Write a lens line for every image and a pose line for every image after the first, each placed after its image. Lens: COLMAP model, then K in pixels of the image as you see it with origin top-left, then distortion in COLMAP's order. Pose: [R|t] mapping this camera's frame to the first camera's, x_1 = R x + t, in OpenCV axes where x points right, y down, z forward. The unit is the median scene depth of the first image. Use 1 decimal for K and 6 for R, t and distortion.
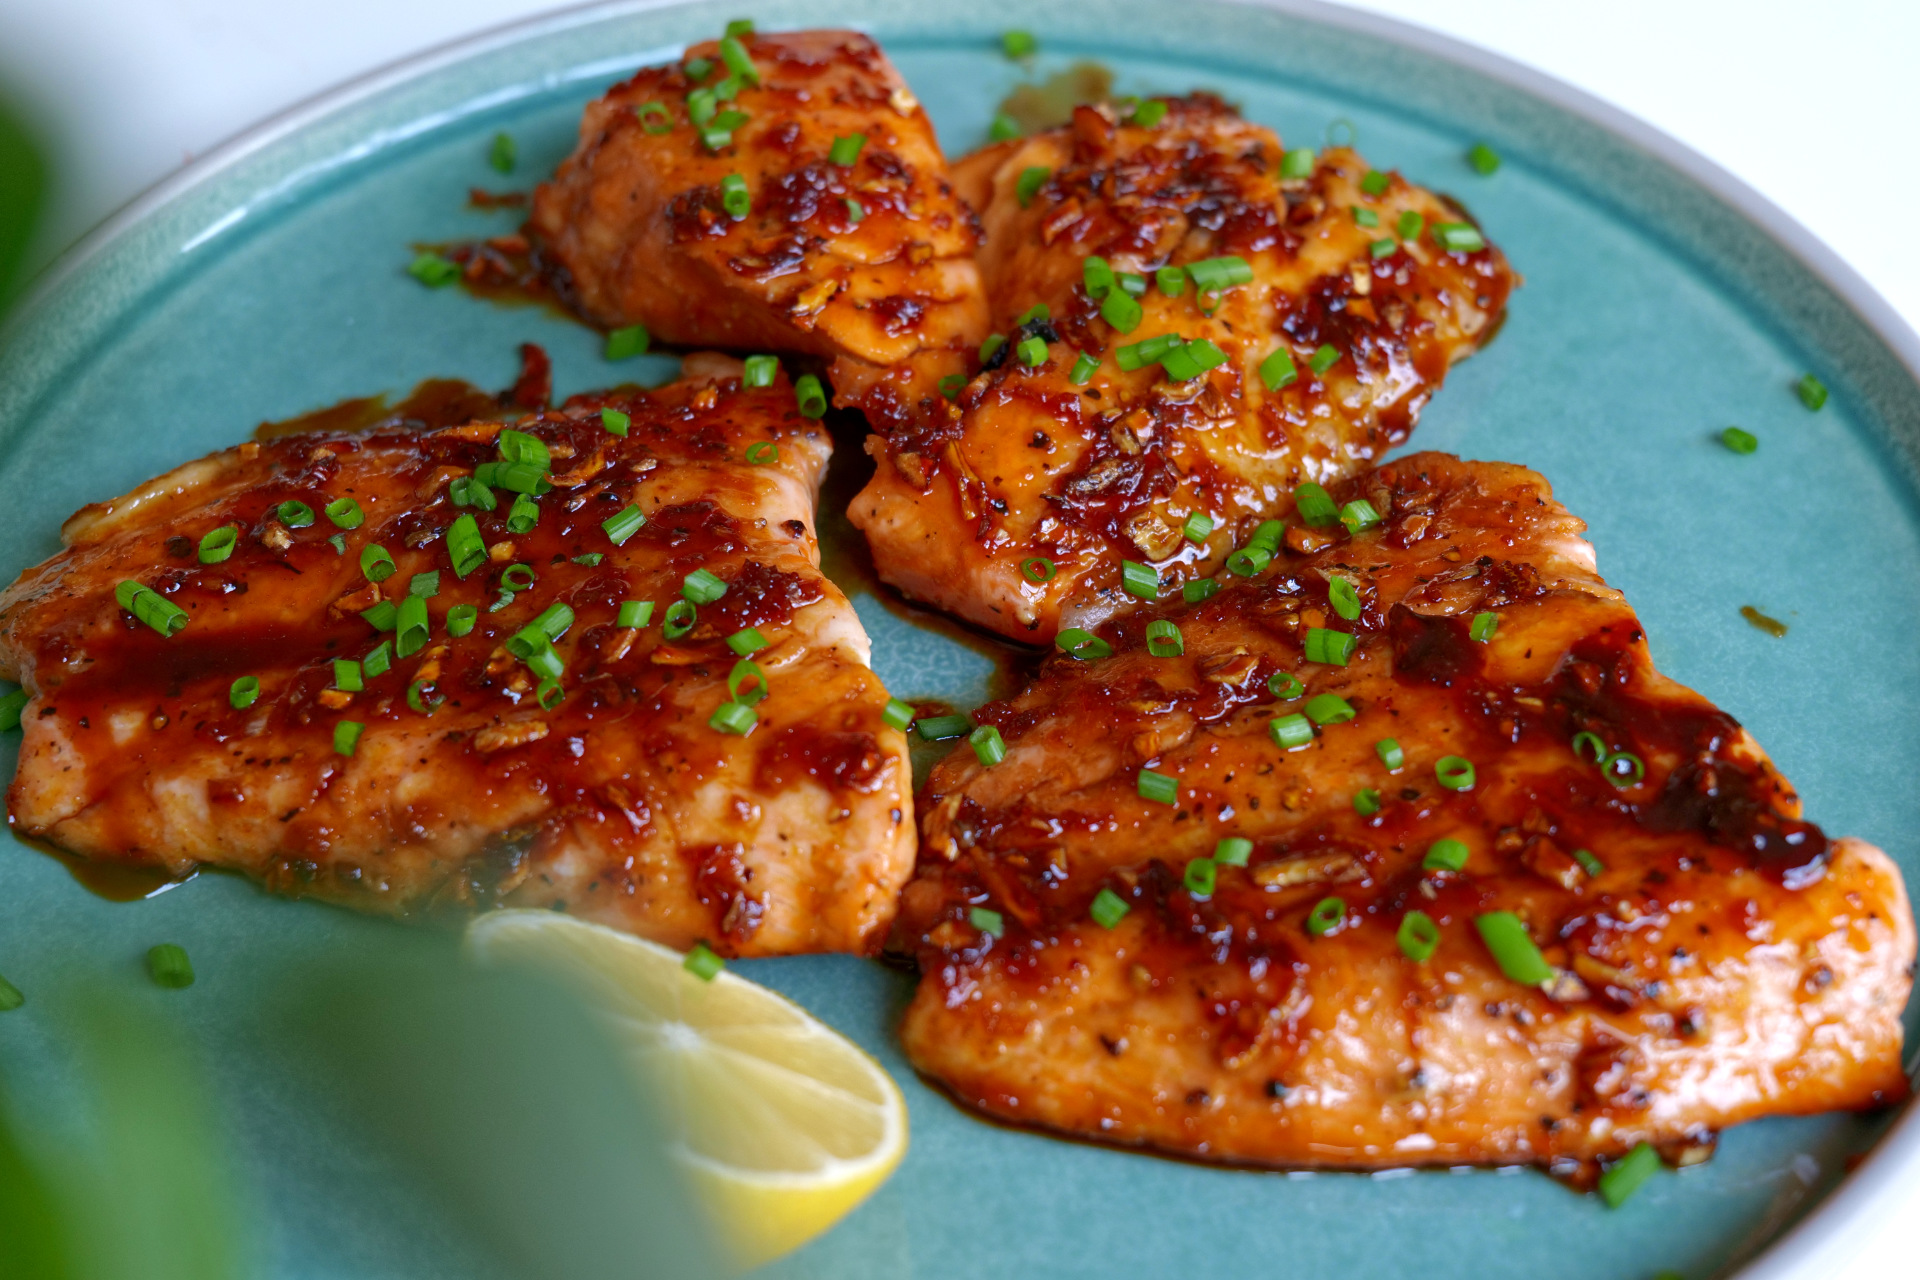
lens RADIAL K [[3237.7, 0, 960.0], [0, 3237.7, 640.0], [0, 0, 1]] dist [0.002738, -0.088563]
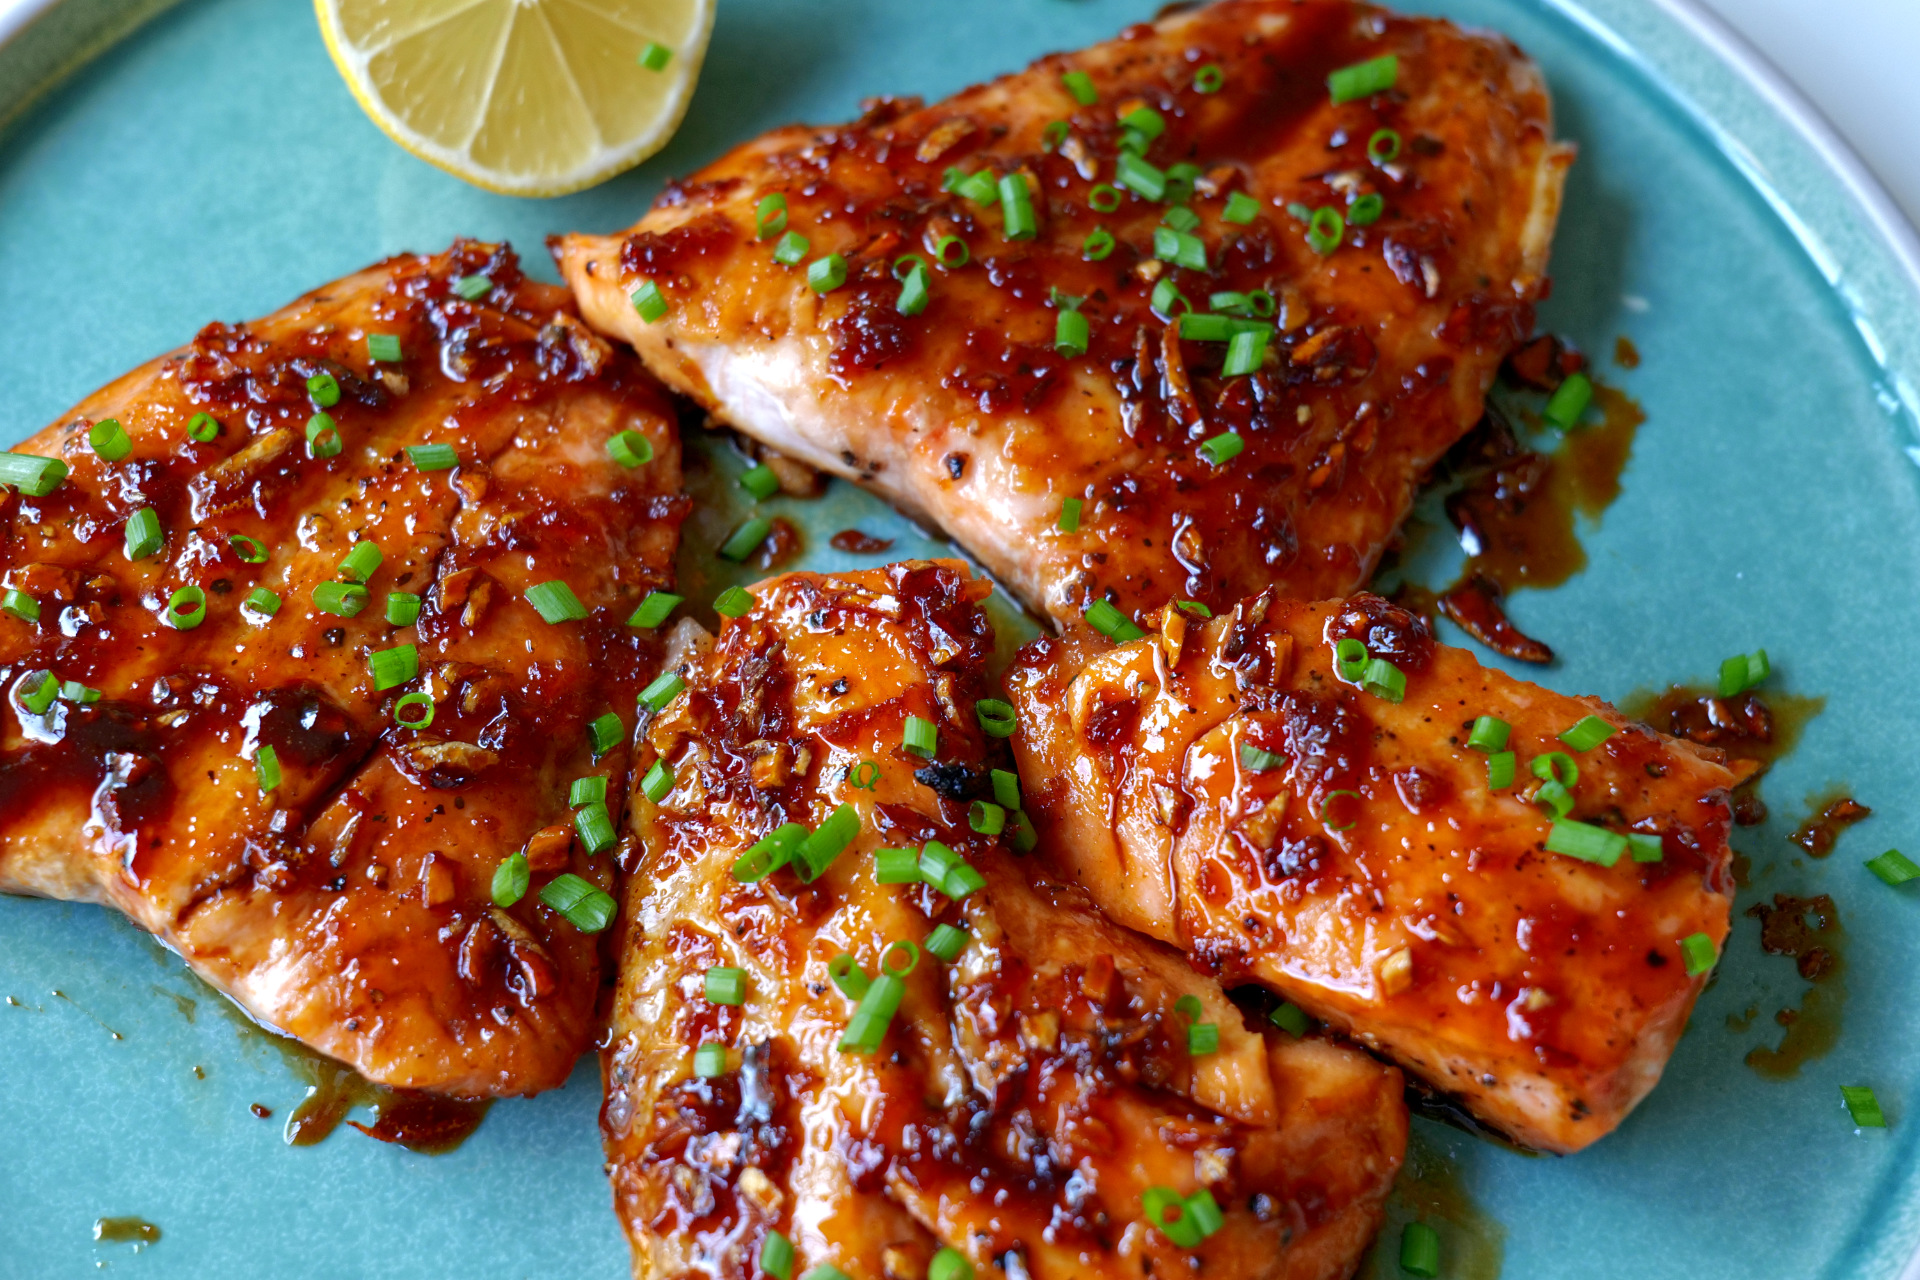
lens RADIAL K [[3312.1, 0, 956.9], [0, 3312.1, 555.8], [0, 0, 1]] dist [0.000910, -0.256032]
pose [[-0.732138, 0.582970, -0.352307, 0.307220], [-0.469911, -0.057846, 0.880816, -0.895941], [0.493110, 0.810432, 0.316296, 0.735041]]
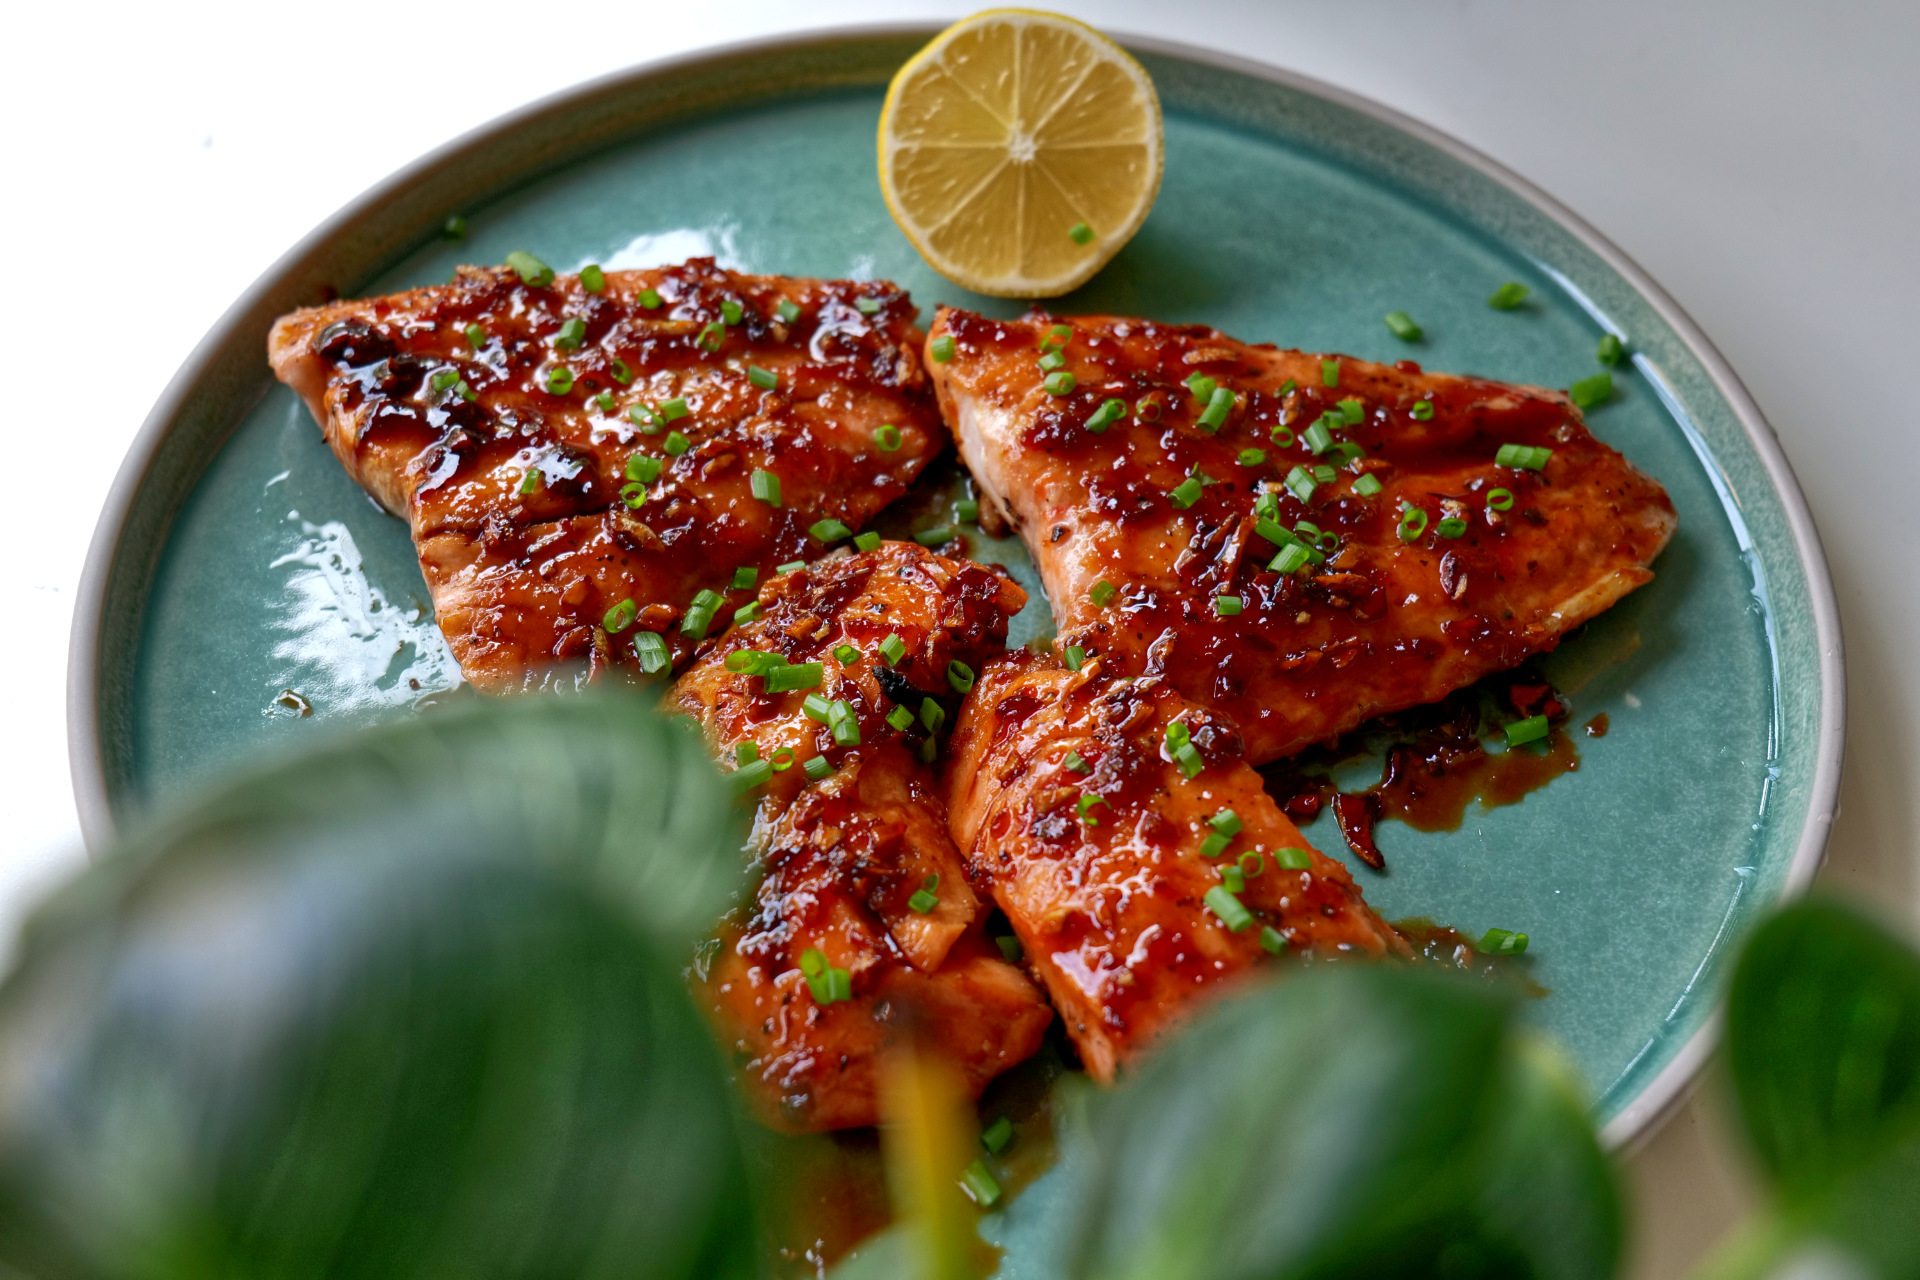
lens RADIAL K [[3237.7, 0, 960.0], [0, 3237.7, 640.0], [0, 0, 1]] dist [0.002738, -0.088563]
pose [[-0.990819, 0.111587, -0.076330, 0.092875], [-0.082492, -0.051677, 0.995251, -1.343584], [0.107113, 0.992410, 0.060407, 0.981162]]
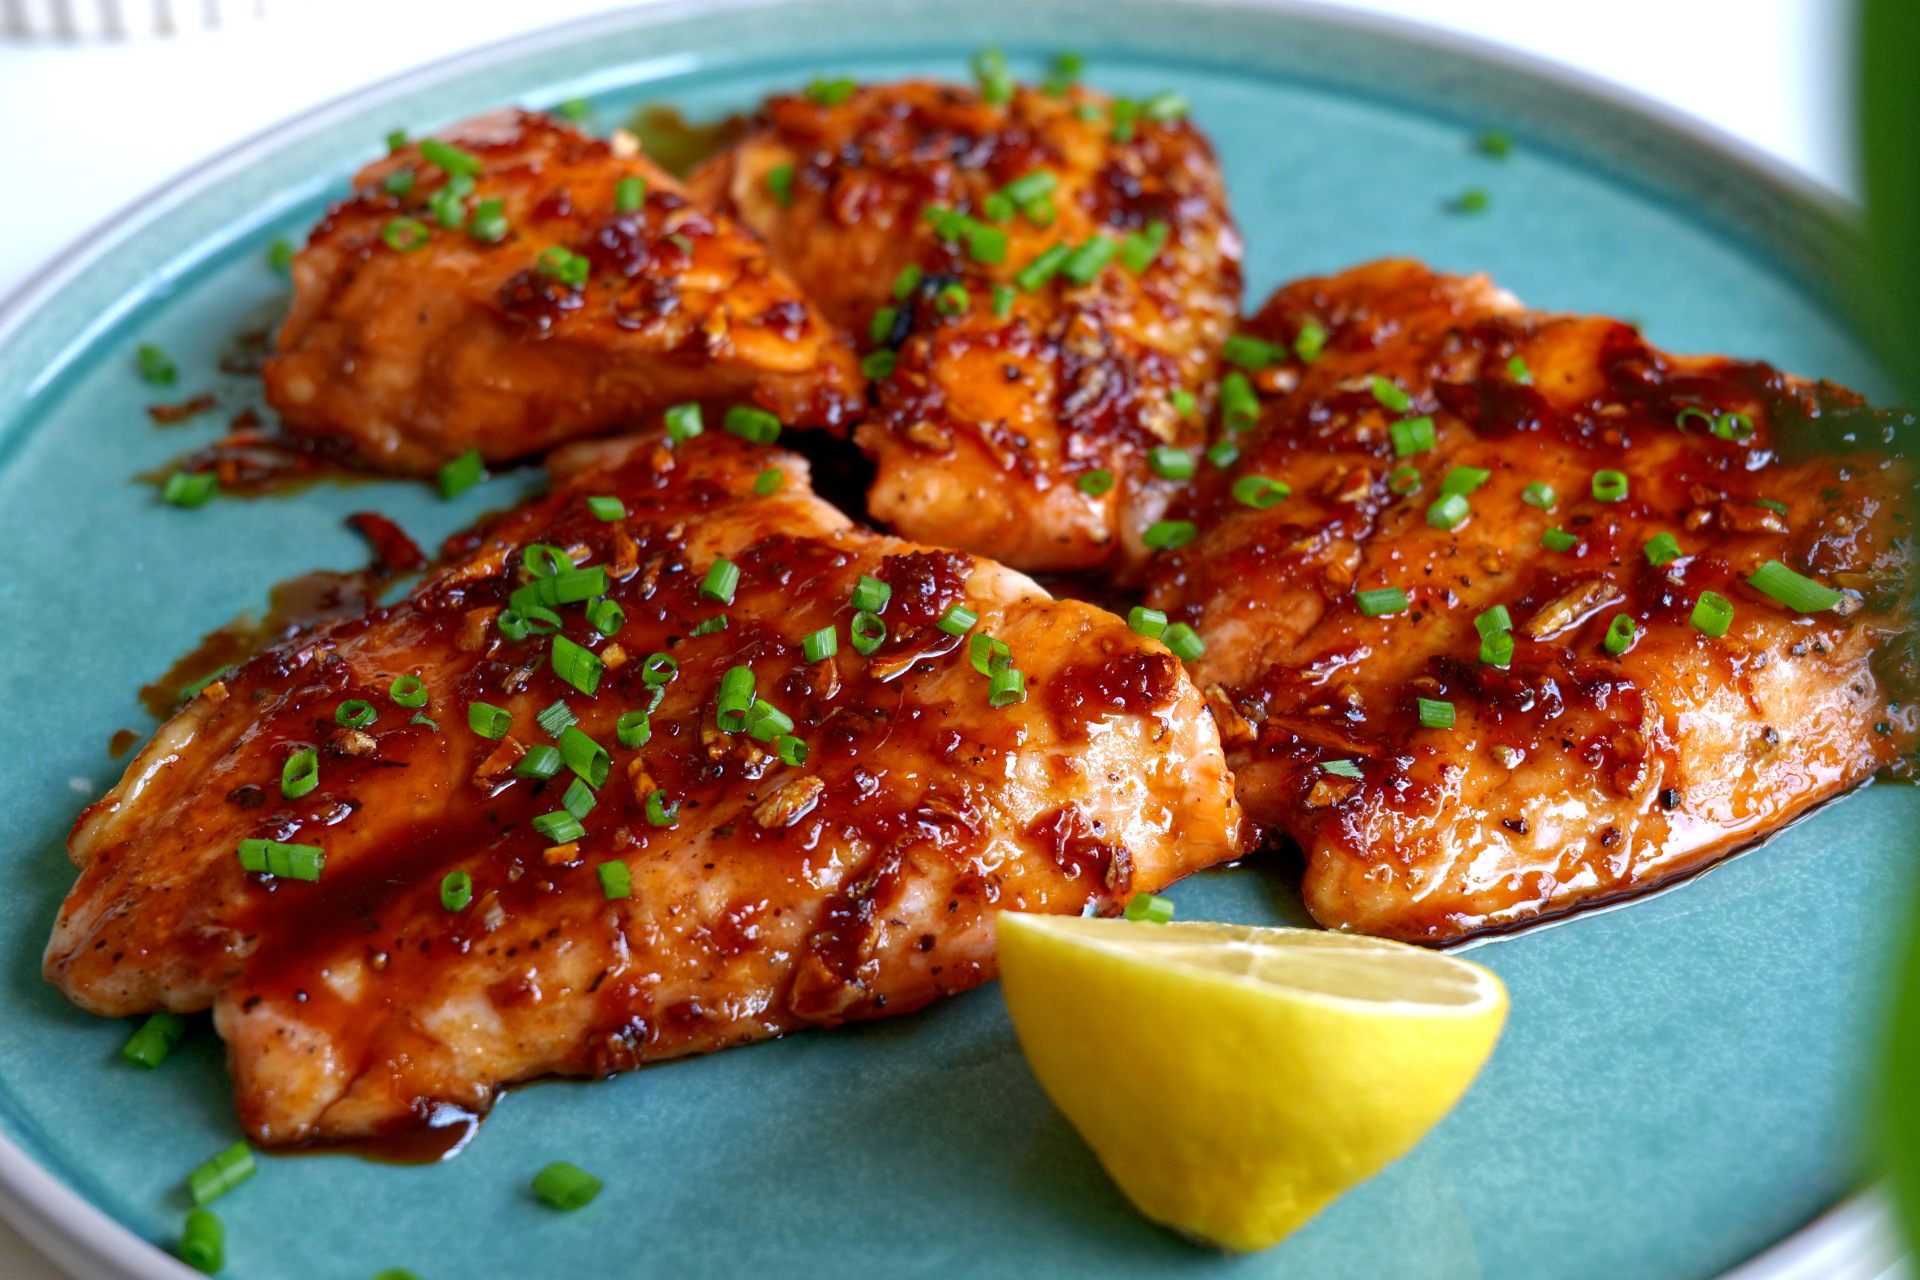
lens RADIAL K [[3237.7, 0, 960.0], [0, 3237.7, 640.0], [0, 0, 1]] dist [0.002738, -0.088563]
pose [[0.836823, -0.351067, 0.420095, -0.446604], [0.383945, 0.923331, 0.006801, -0.000276], [-0.390275, 0.155602, 0.907455, 0.135666]]
